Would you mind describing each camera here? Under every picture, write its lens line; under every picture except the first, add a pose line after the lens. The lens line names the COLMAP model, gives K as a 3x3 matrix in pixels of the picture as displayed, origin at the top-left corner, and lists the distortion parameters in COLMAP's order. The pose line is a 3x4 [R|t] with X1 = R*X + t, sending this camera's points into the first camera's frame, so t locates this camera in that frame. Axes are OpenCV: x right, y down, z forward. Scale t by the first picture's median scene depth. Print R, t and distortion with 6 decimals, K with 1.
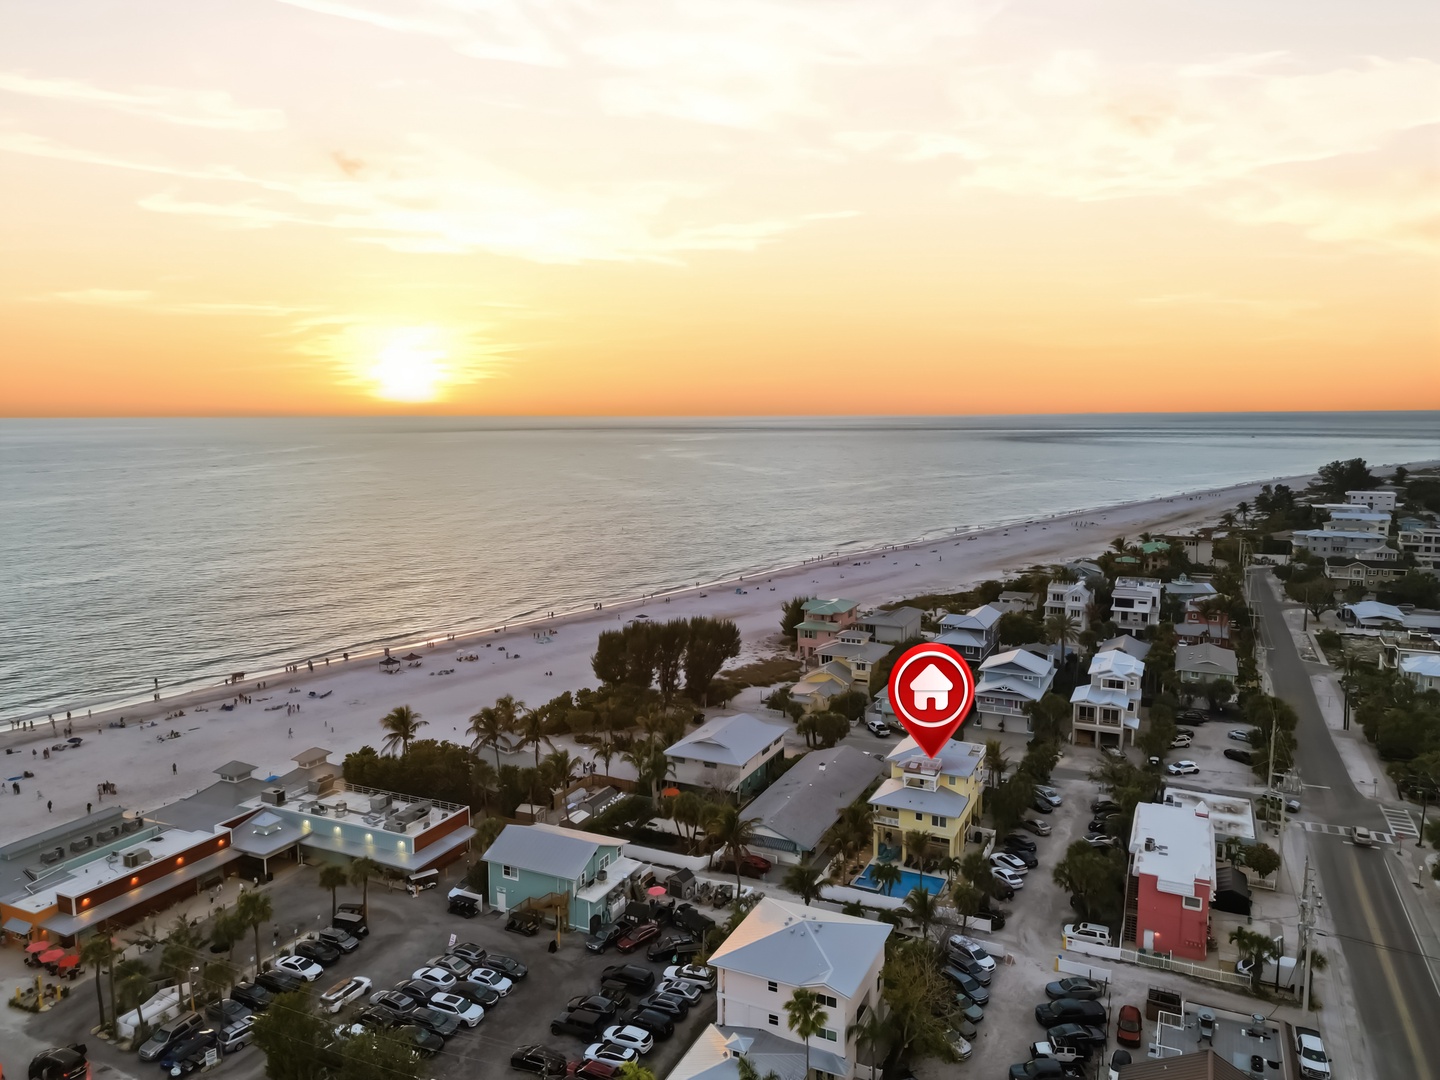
lens RADIAL K [[1014.5, 0, 709.4], [0, 1014.5, 534.5], [0, 0, 1]] dist [0.081709, -0.081258]
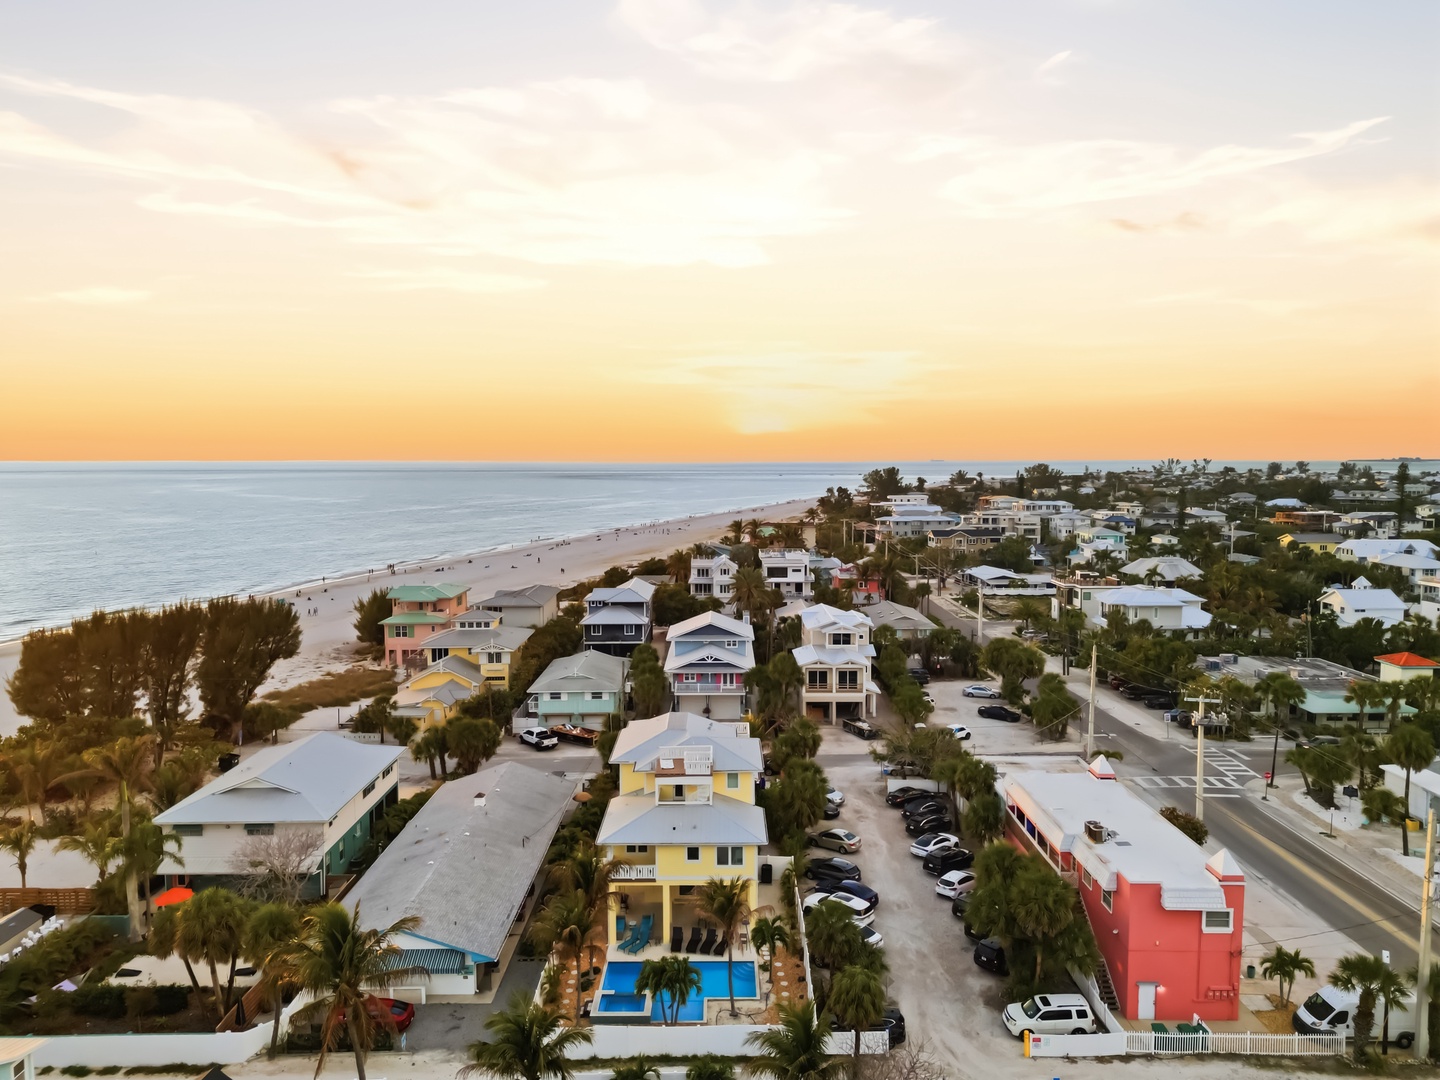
lens RADIAL K [[1014.5, 0, 713.3], [0, 1014.5, 541.7], [0, 0, 1]] dist [0.081709, -0.081258]
pose [[0.903444, -0.033328, 0.427409, -0.008573], [0.052510, 0.998069, -0.033168, 0.096874], [-0.425478, 0.052408, 0.903450, 0.372318]]
